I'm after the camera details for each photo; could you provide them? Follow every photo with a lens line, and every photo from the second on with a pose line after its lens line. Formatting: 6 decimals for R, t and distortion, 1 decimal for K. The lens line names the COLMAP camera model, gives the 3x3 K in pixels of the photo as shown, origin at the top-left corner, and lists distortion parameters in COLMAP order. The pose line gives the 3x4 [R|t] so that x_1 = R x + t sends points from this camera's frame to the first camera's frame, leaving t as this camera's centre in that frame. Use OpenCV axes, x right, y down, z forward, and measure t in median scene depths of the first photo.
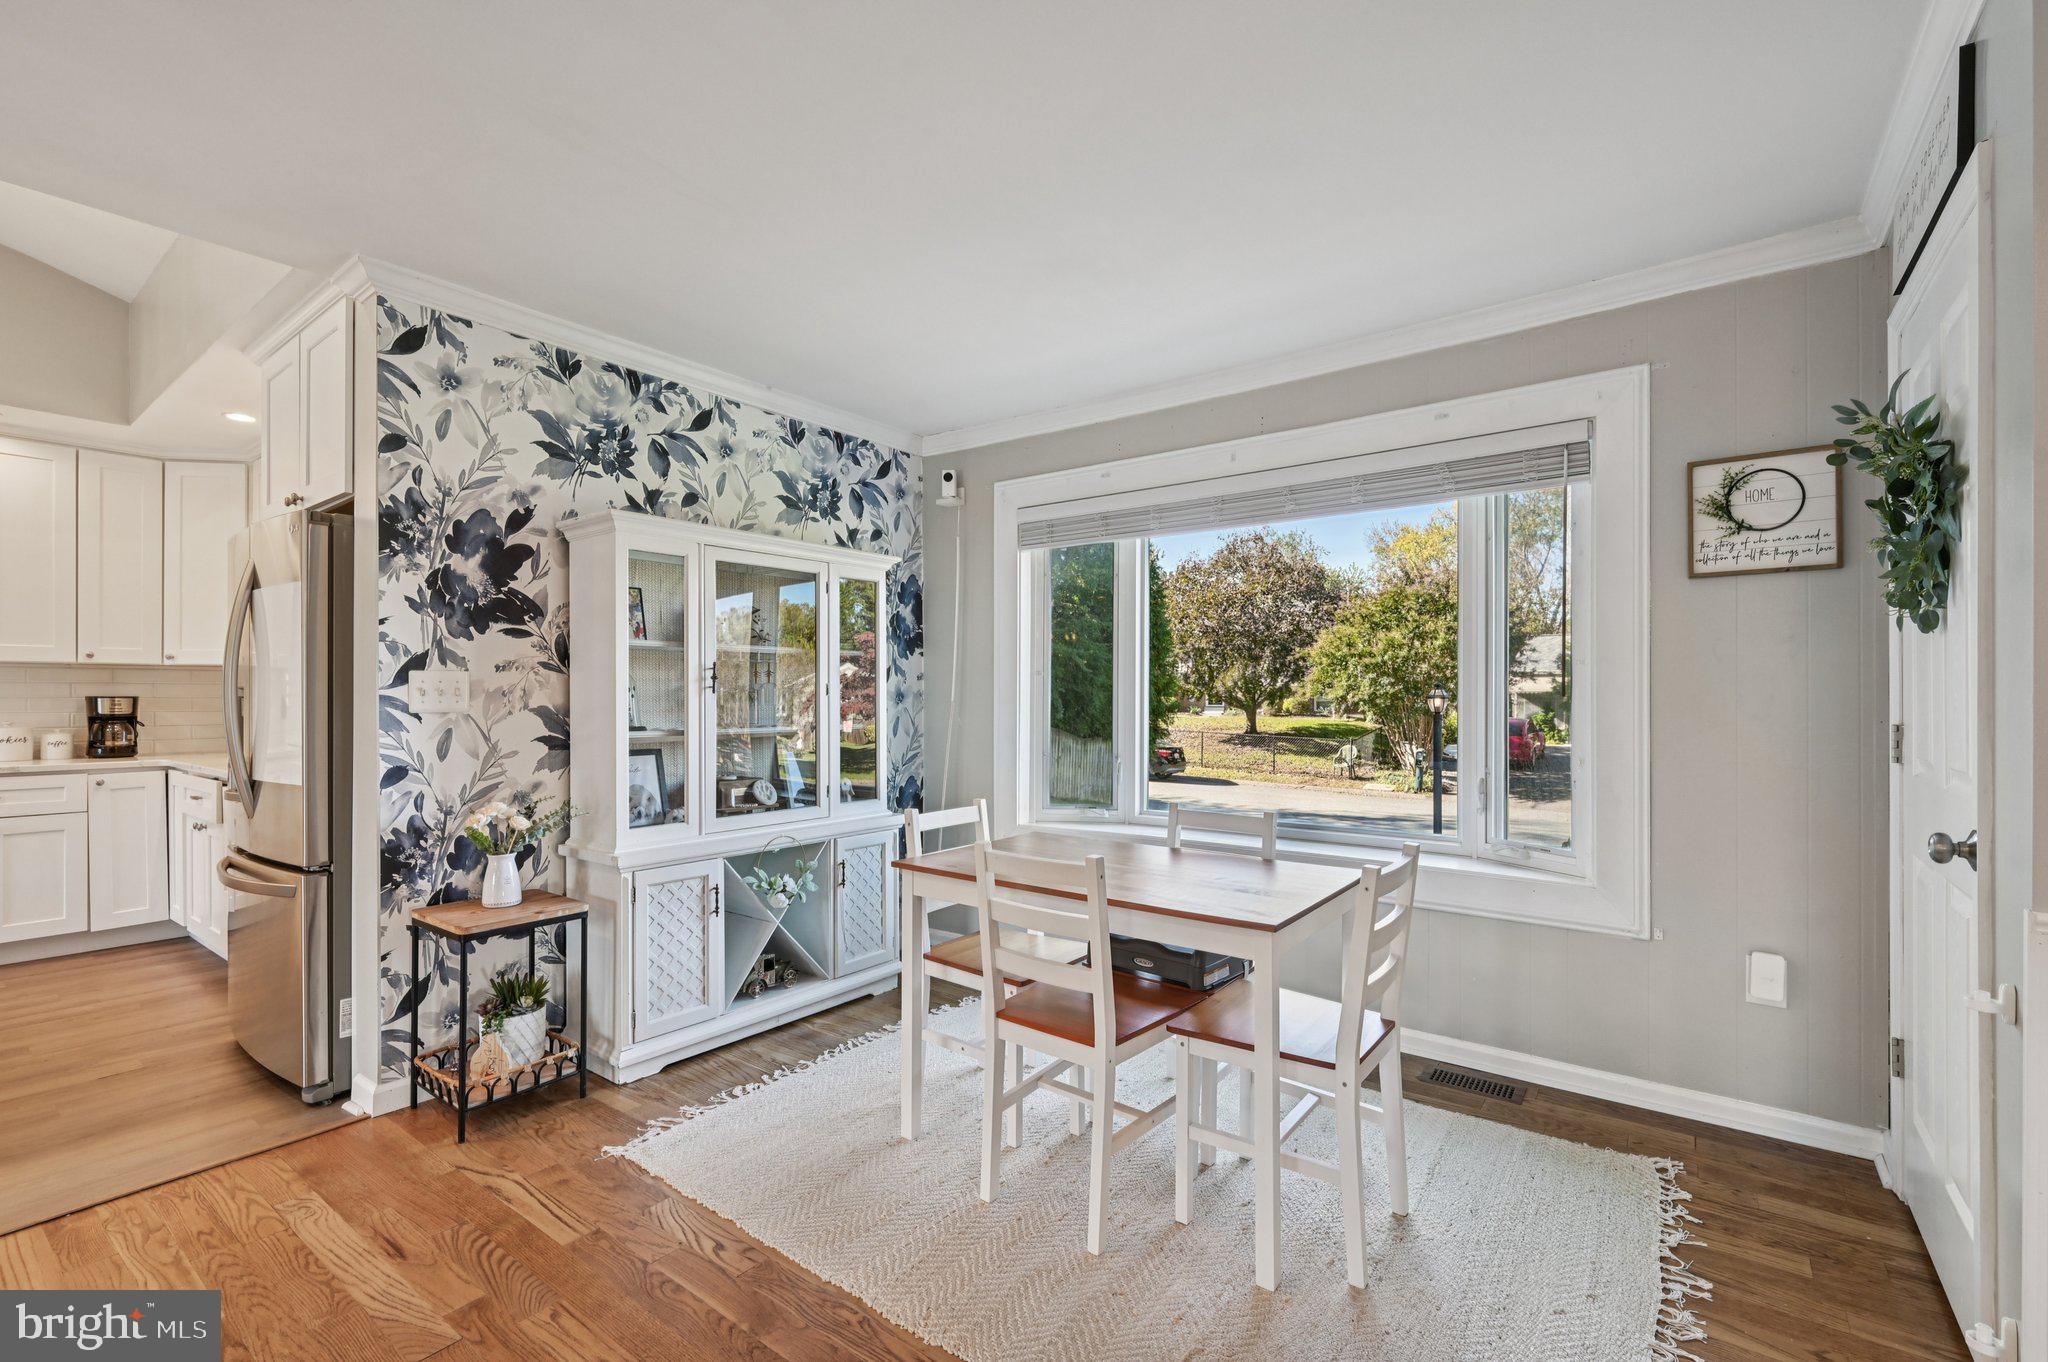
lens RADIAL K [[890.9, 0, 1024.0], [0, 890.9, 698.1], [0, 0, 1]] dist [-0.003911, -0.000533]
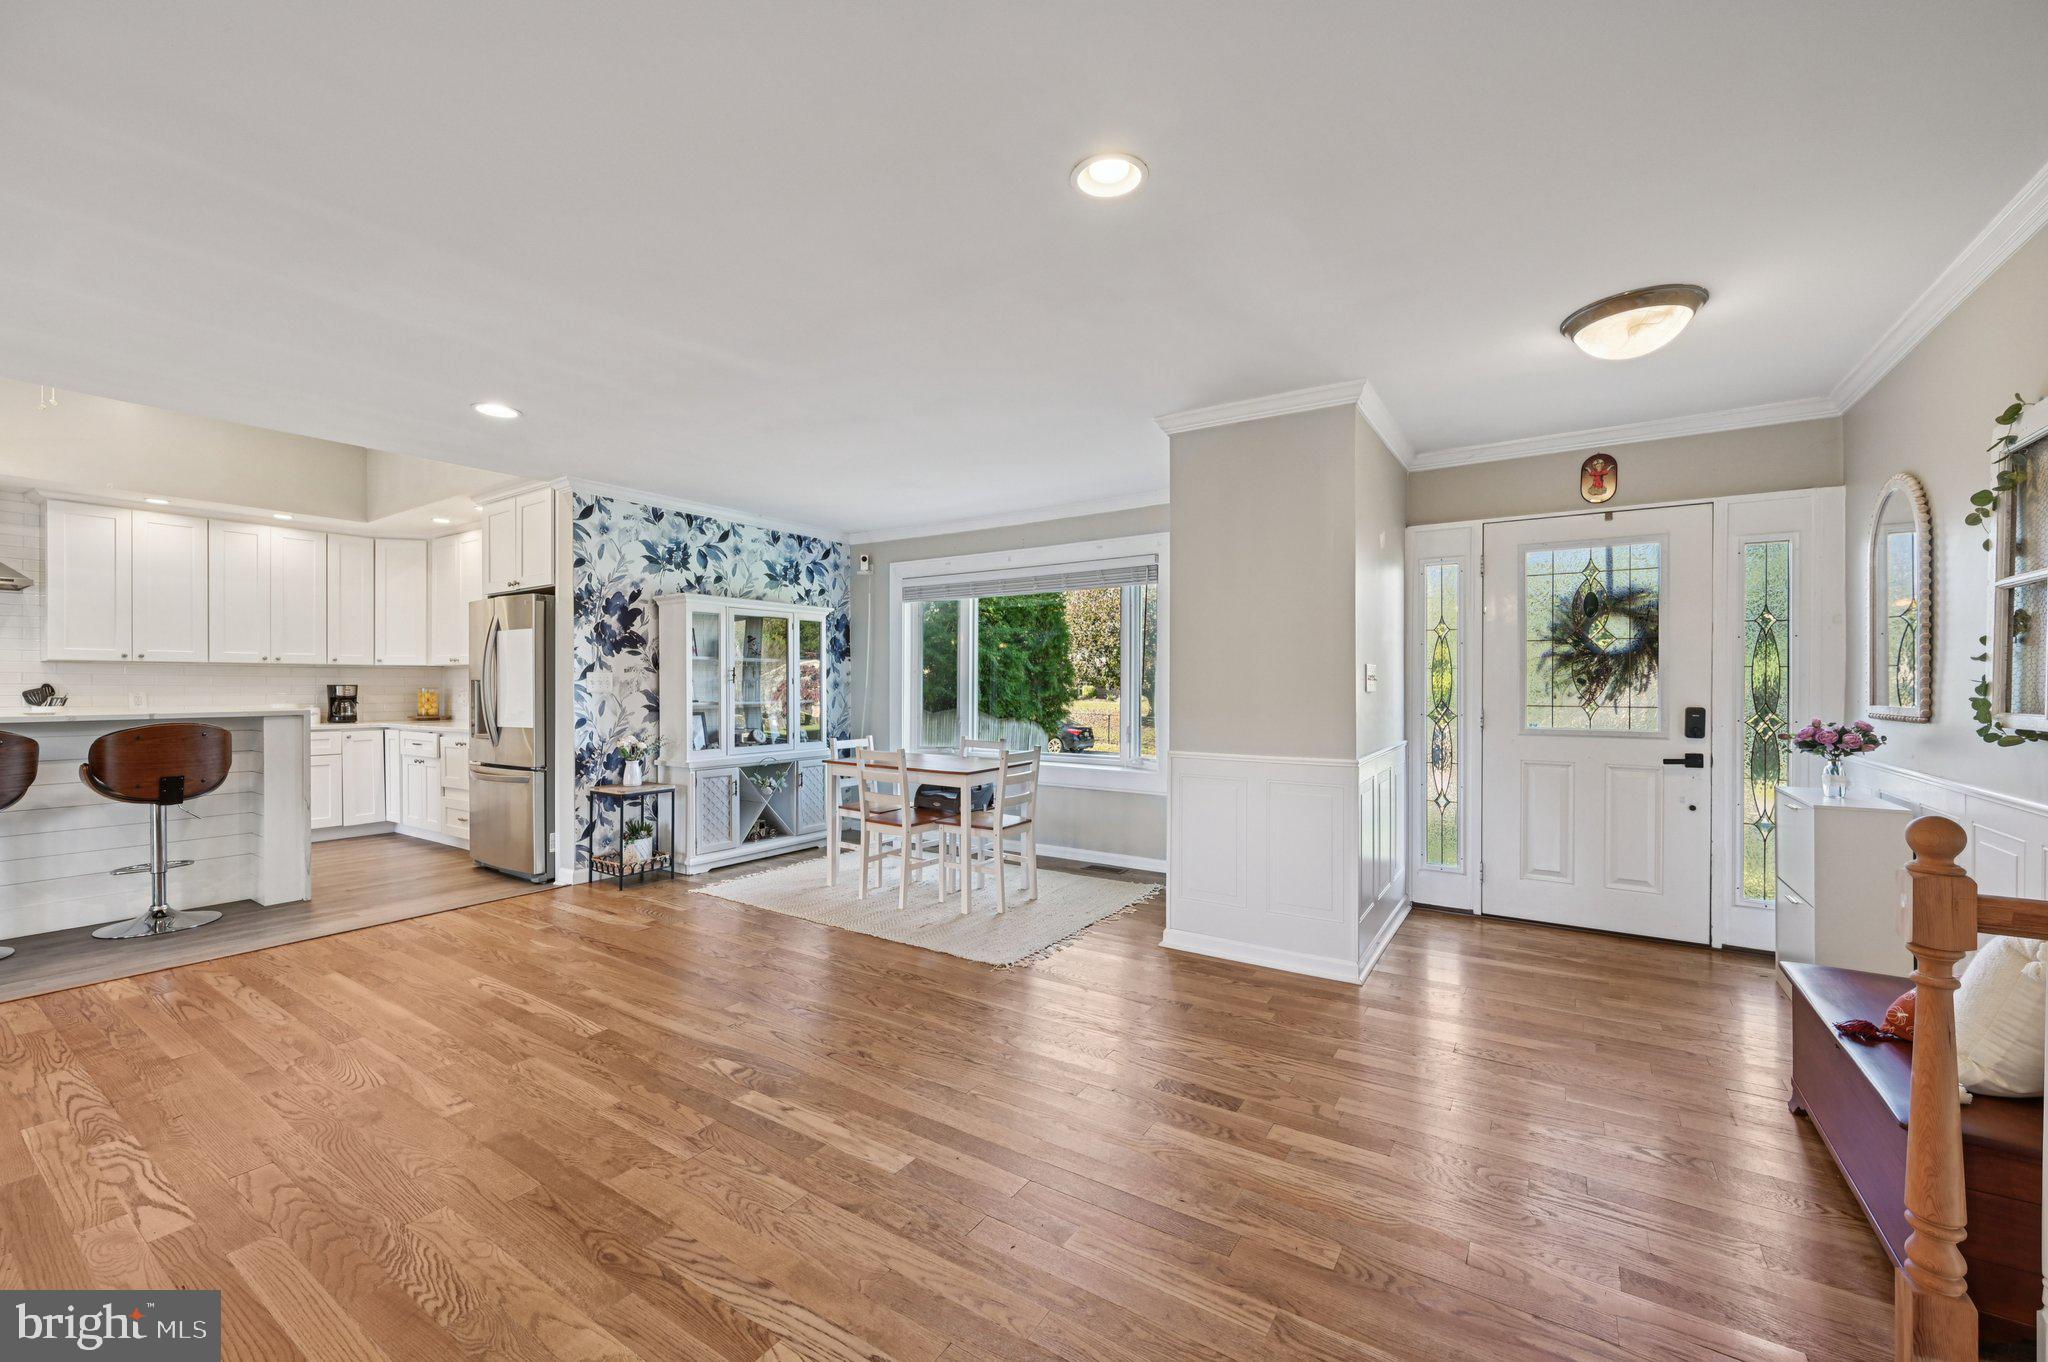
lens RADIAL K [[808.9, 0, 1028.3], [0, 808.9, 690.4], [0, 0, 1]] dist [-0.001248, -0.001230]
pose [[0.998055, -0.000245, 0.062346, 0.190685], [-0.000014, 0.999991, 0.004164, 0.003206], [-0.062347, -0.004156, 0.998046, -0.831163]]
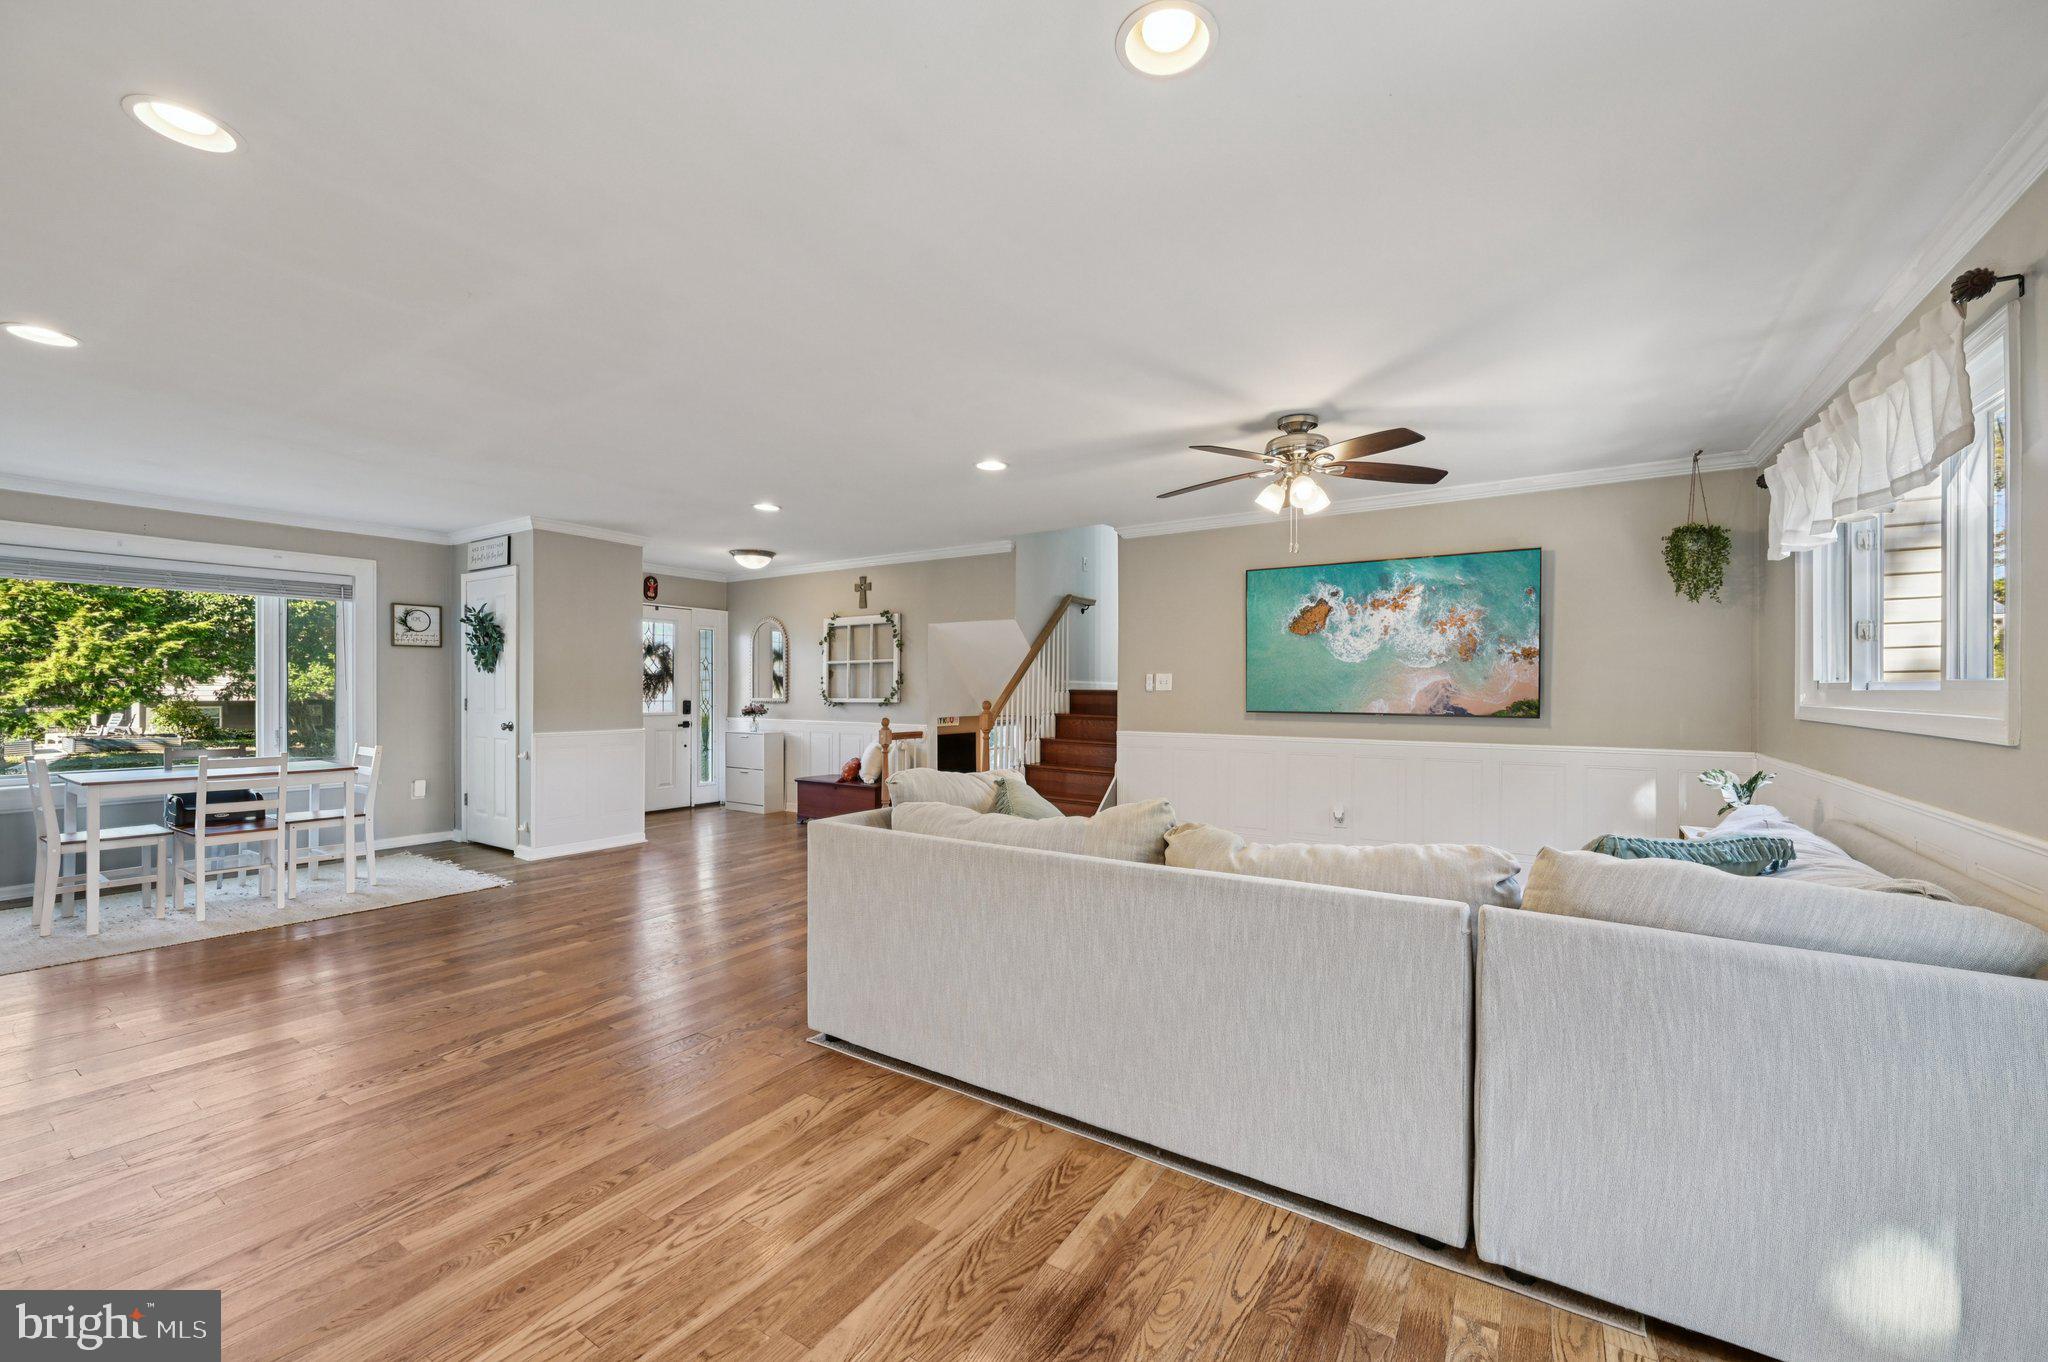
lens RADIAL K [[808.9, 0, 1024.6], [0, 808.9, 687.8], [0, 0, 1]] dist [-0.001248, -0.001230]
pose [[-0.050626, 0.002919, 0.998713, -1.524918], [0.002149, 0.999994, -0.002814, 0.001435], [-0.998715, 0.002004, -0.050632, -0.665962]]
